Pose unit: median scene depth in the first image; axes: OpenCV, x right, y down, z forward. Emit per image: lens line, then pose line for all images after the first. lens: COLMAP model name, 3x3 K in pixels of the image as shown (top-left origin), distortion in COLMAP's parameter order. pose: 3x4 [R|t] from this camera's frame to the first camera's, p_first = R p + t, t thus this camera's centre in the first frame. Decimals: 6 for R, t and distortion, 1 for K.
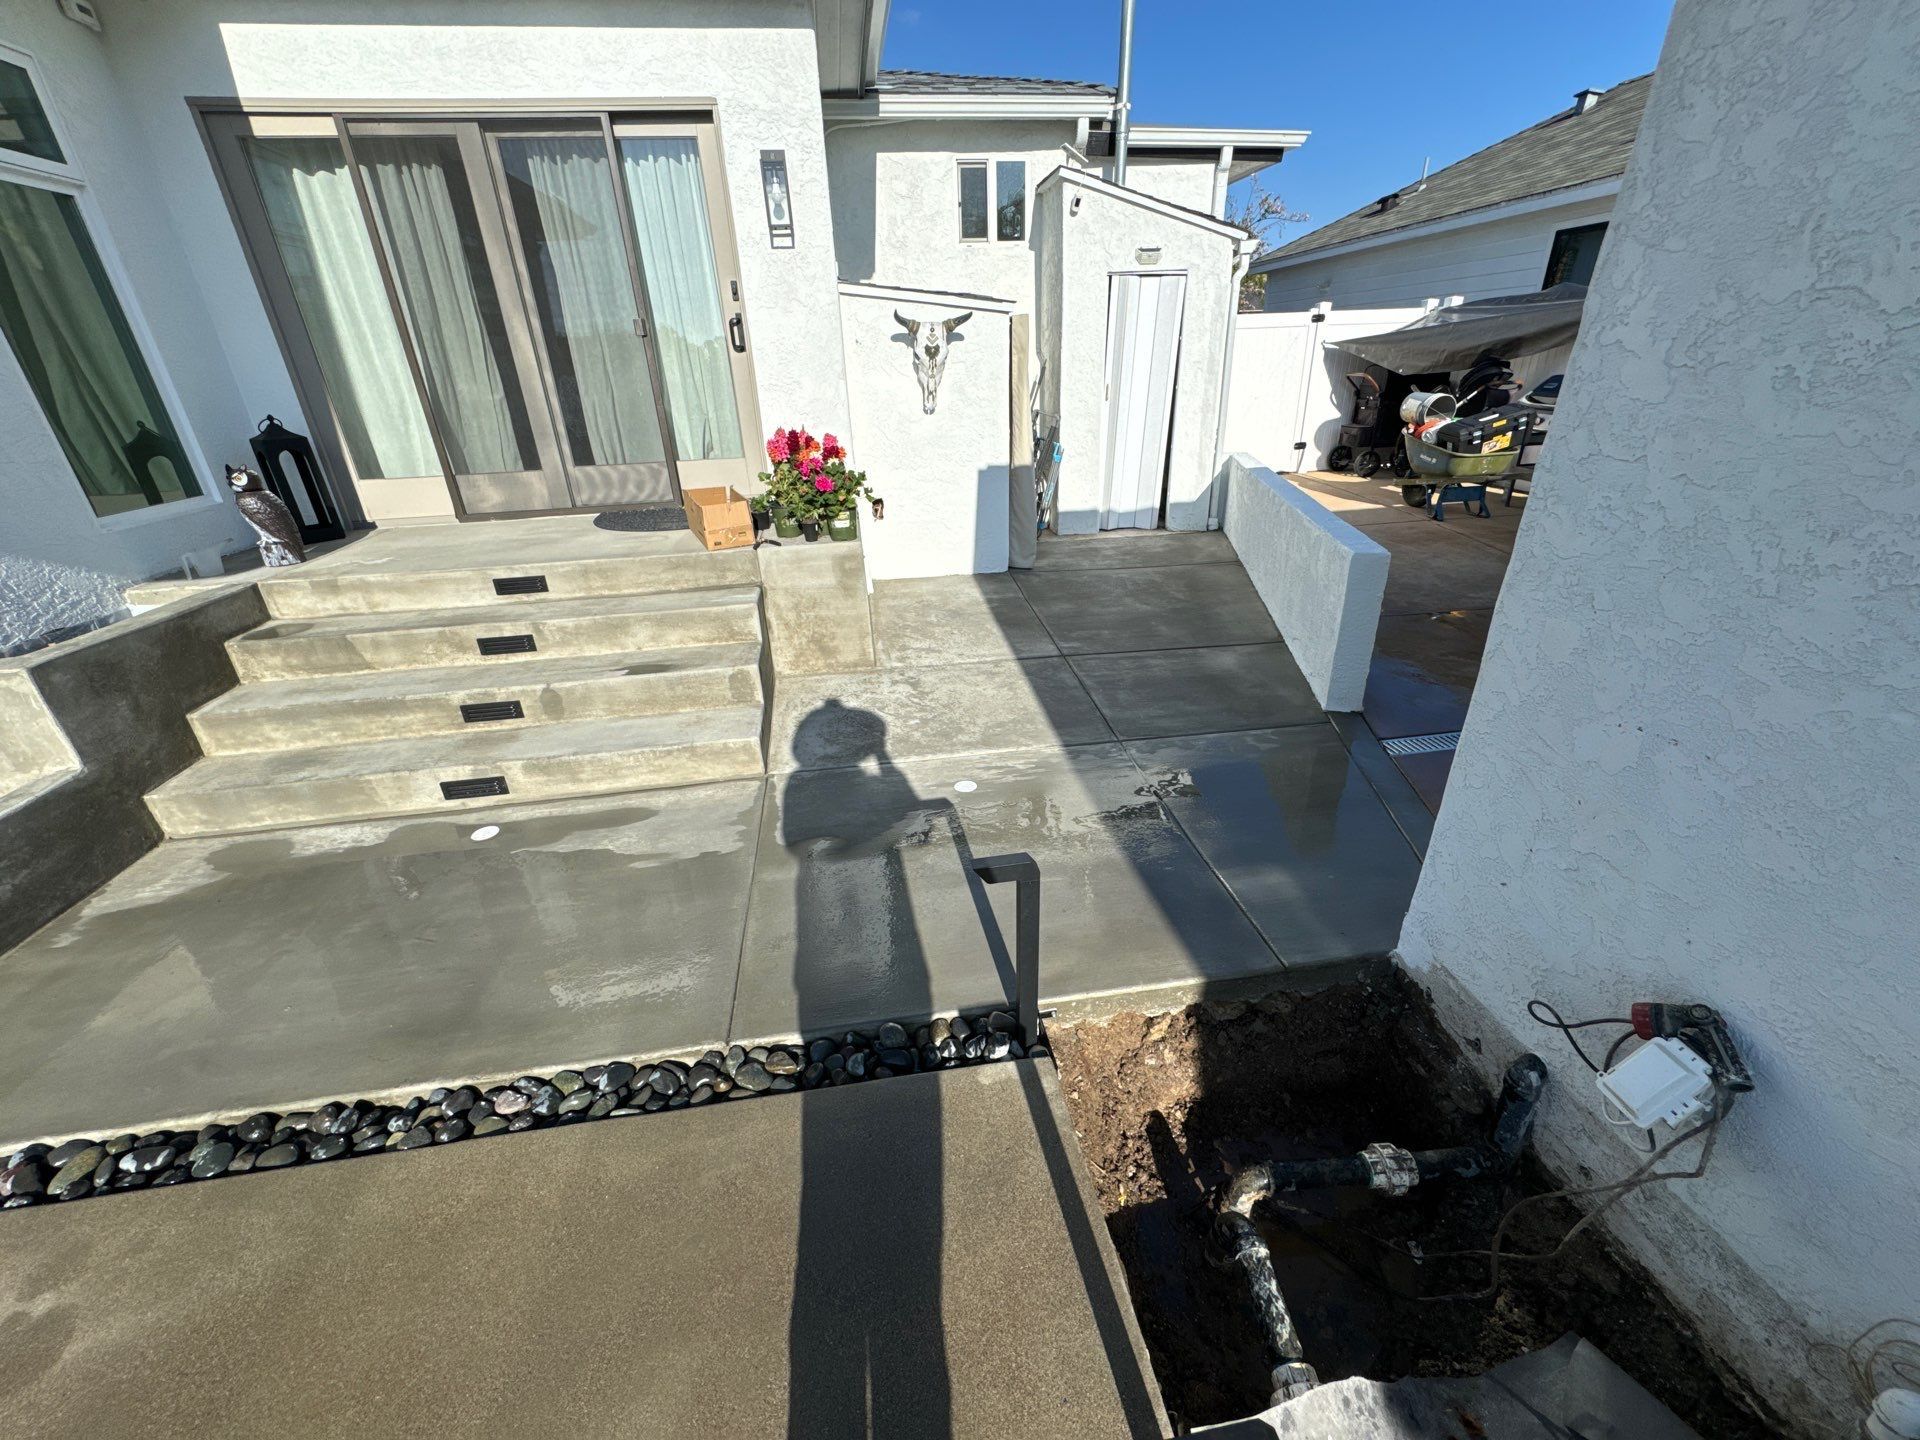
lens RADIAL K [[763.2, 0, 962.9], [0, 763.2, 712.4], [0, 0, 1]] dist [-0.001574, -0.000083]
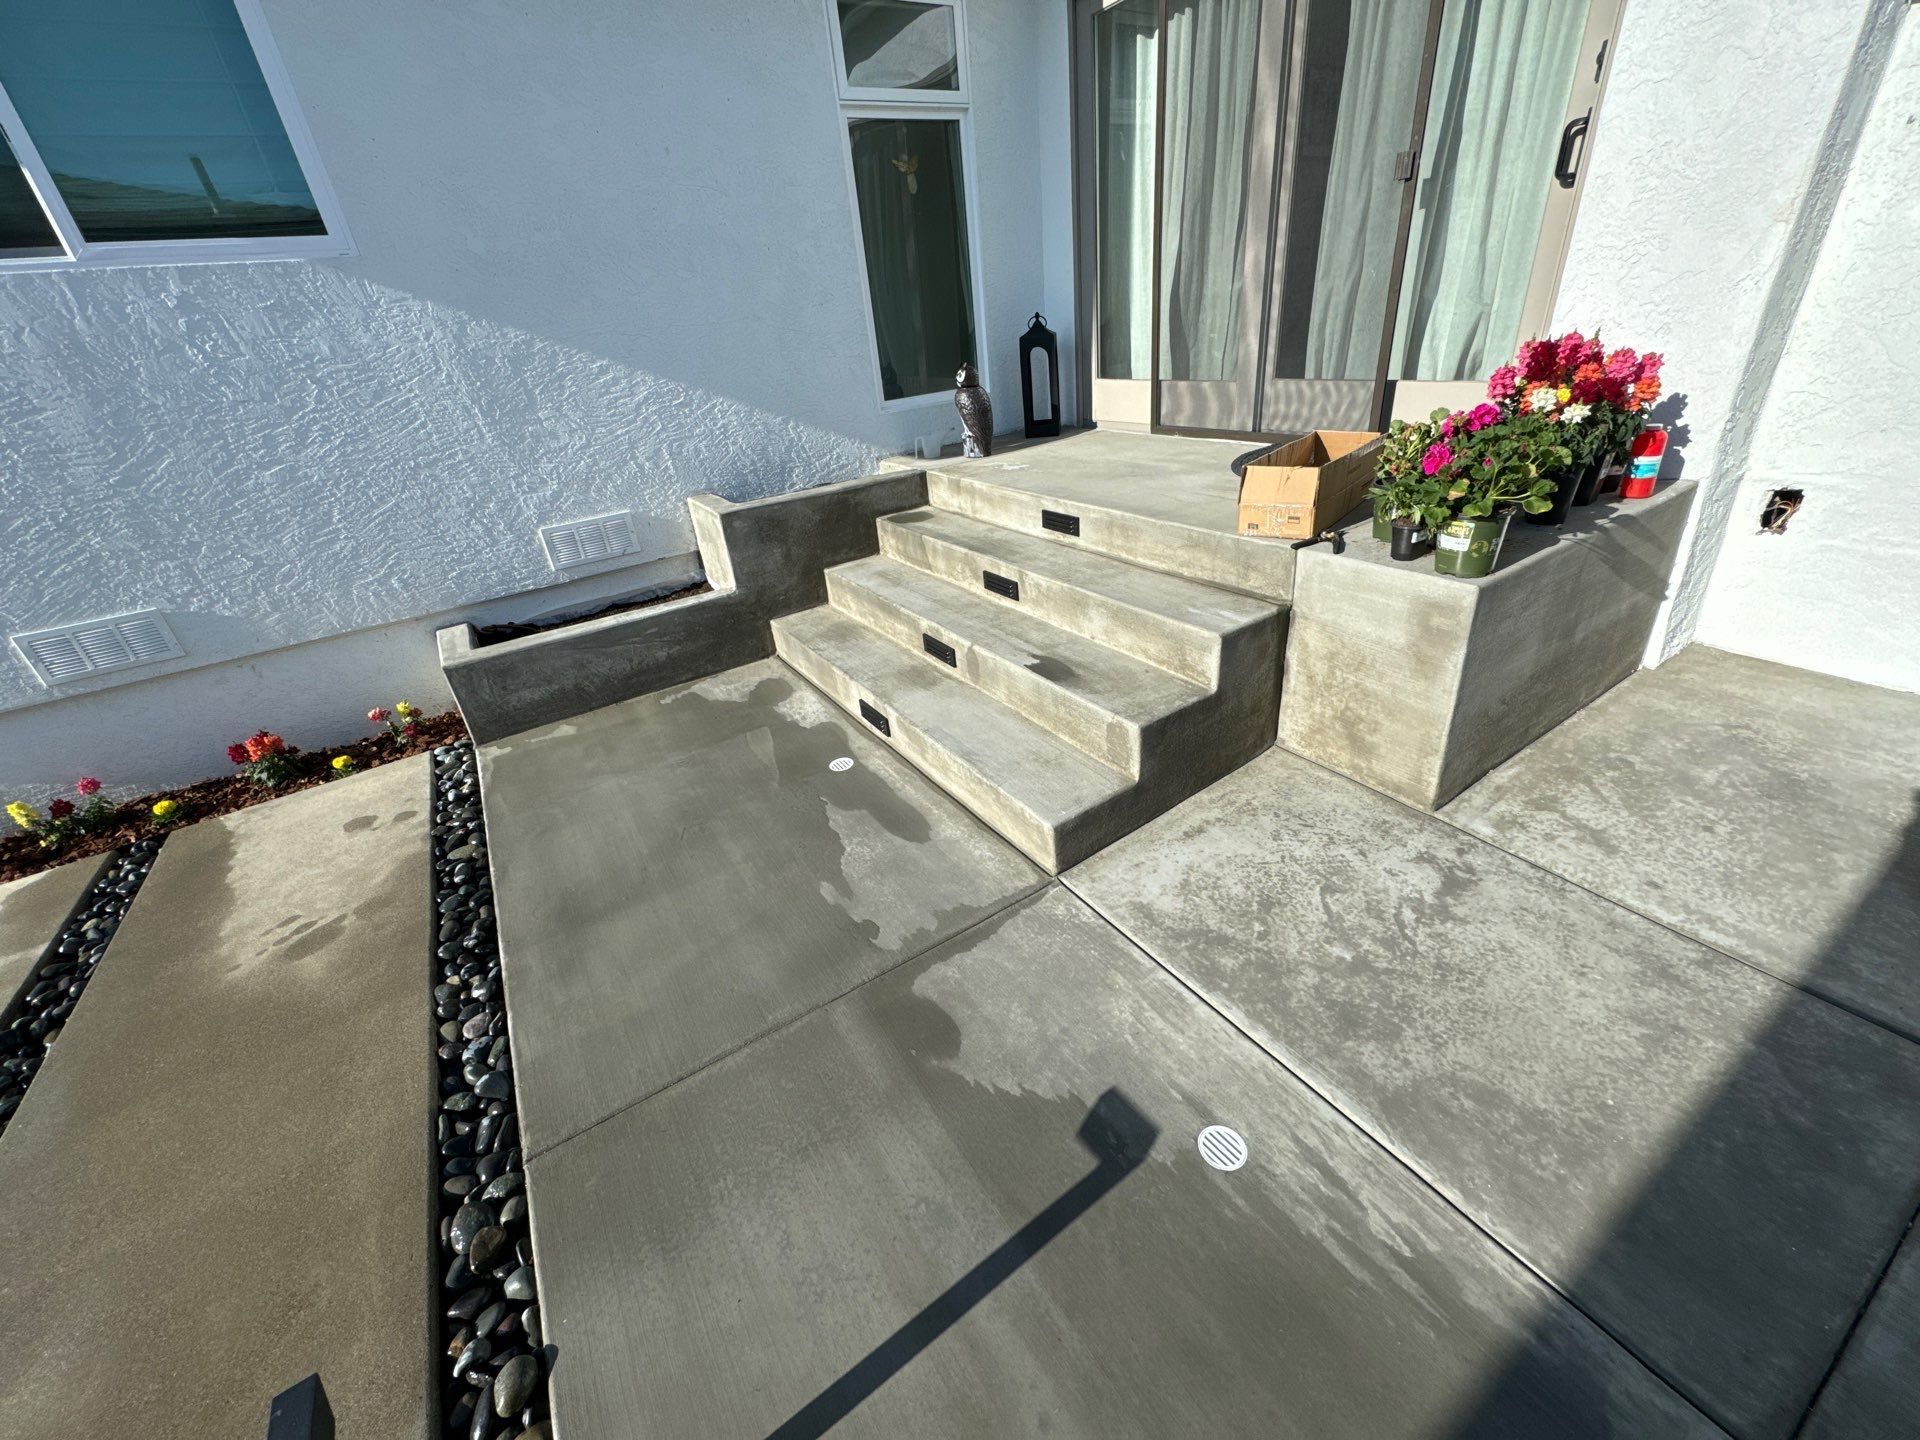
lens RADIAL K [[763.2, 0, 963.1], [0, 763.2, 713.8], [0, 0, 1]] dist [-0.001574, -0.000083]
pose [[0.402170, 0.425412, -0.810731, 0.190057], [-0.308427, 0.896691, 0.317519, -0.226061], [0.862051, 0.122355, 0.491831, 0.527332]]
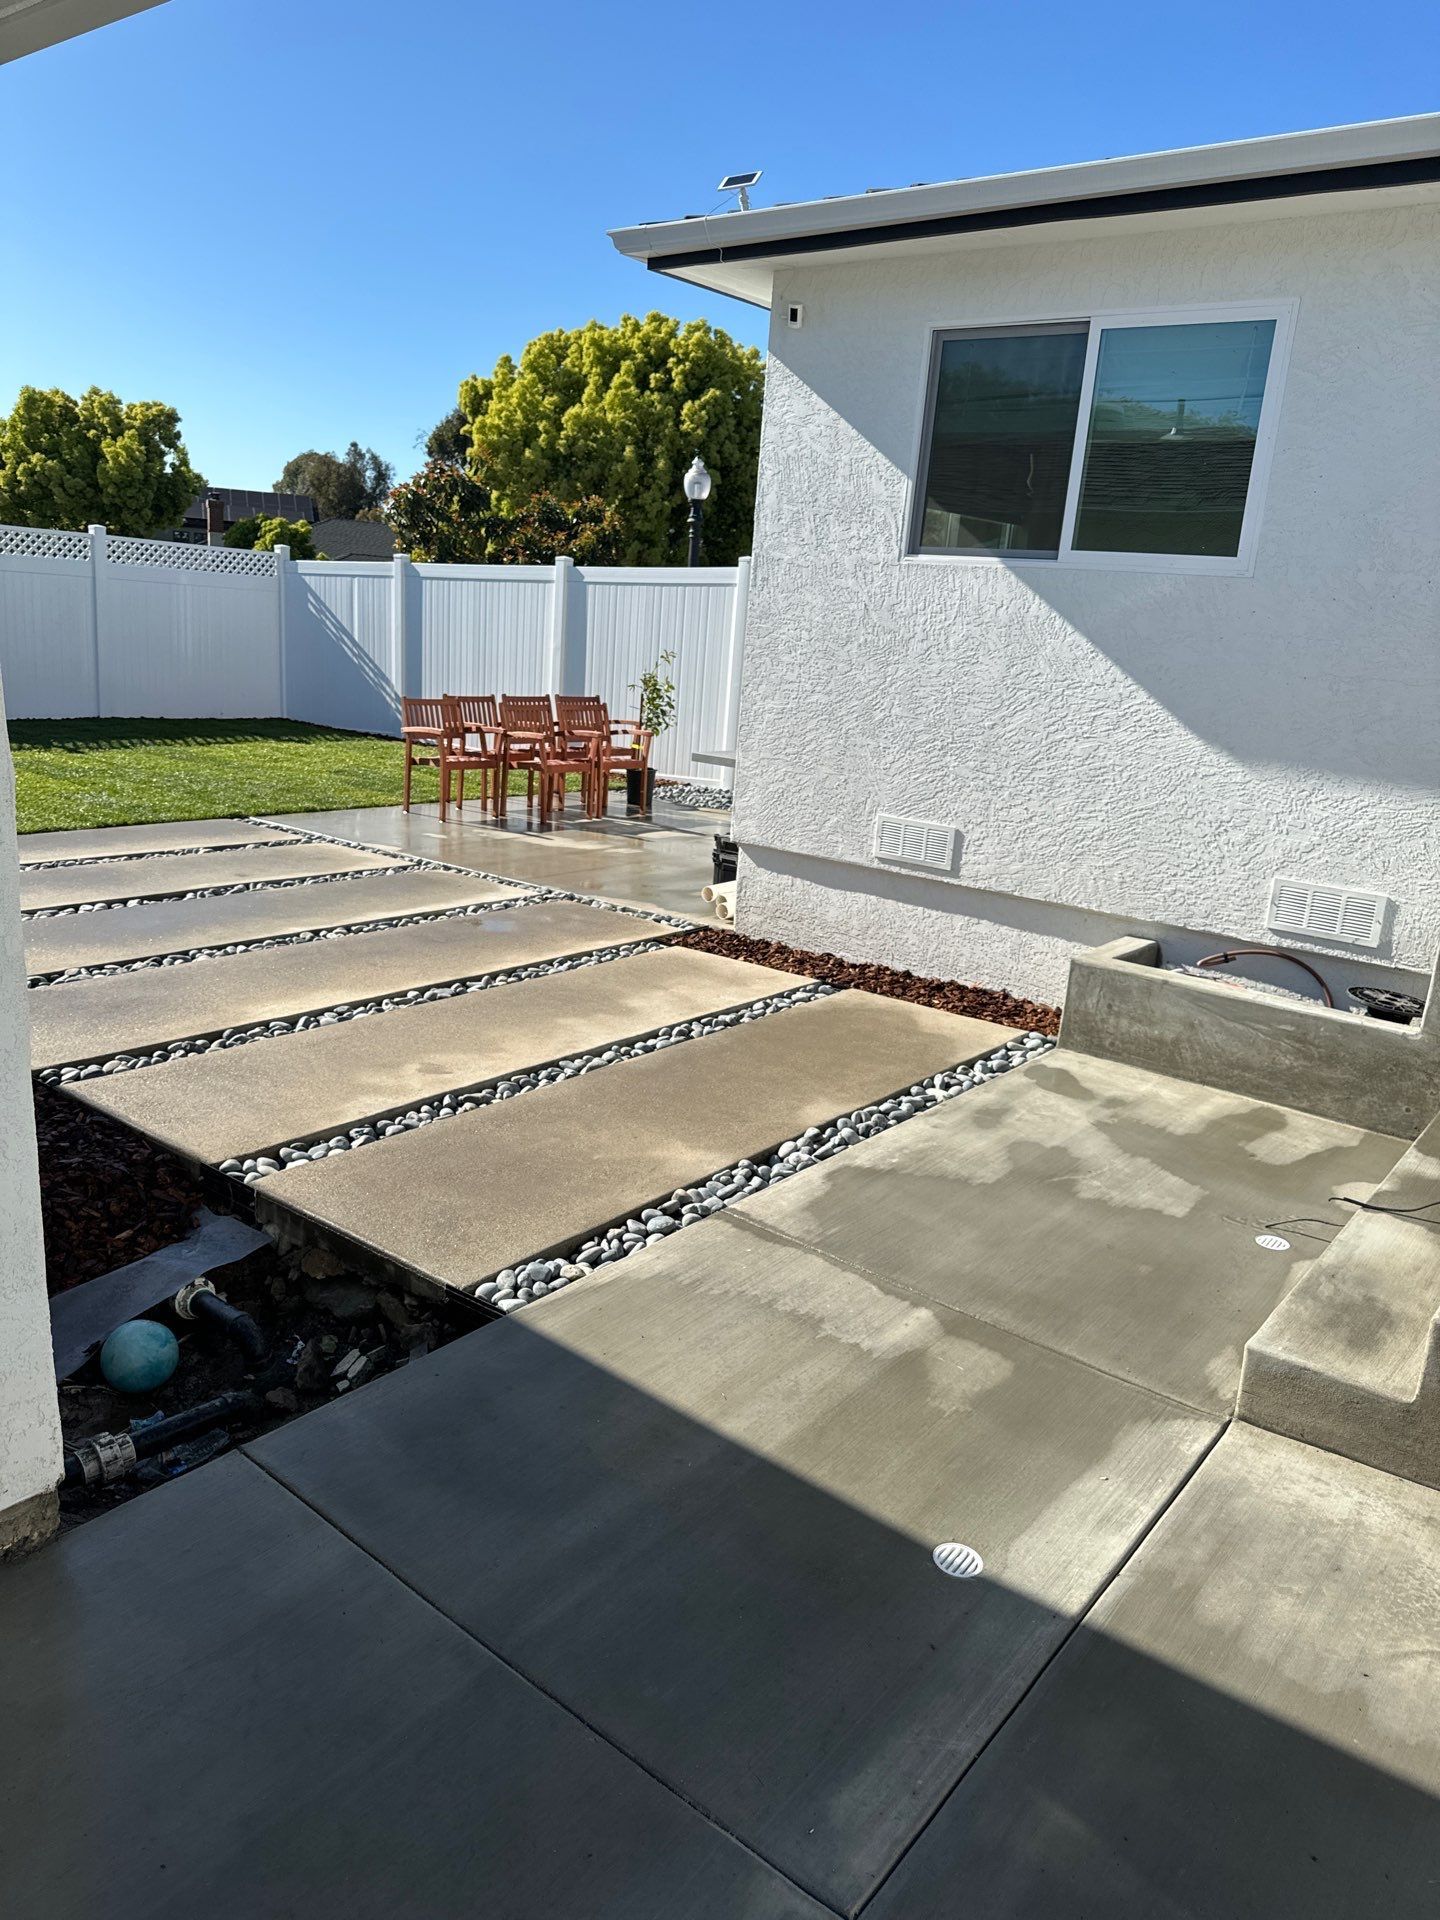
lens RADIAL K [[1350.3, 0, 707.2], [0, 1350.3, 988.1], [0, 0, 1]] dist [0.045612, -0.060153]
pose [[-0.736801, 0.170653, -0.654218, 0.532065], [-0.317404, 0.767060, 0.557560, -0.513341], [0.596974, 0.618462, -0.511005, 1.005689]]
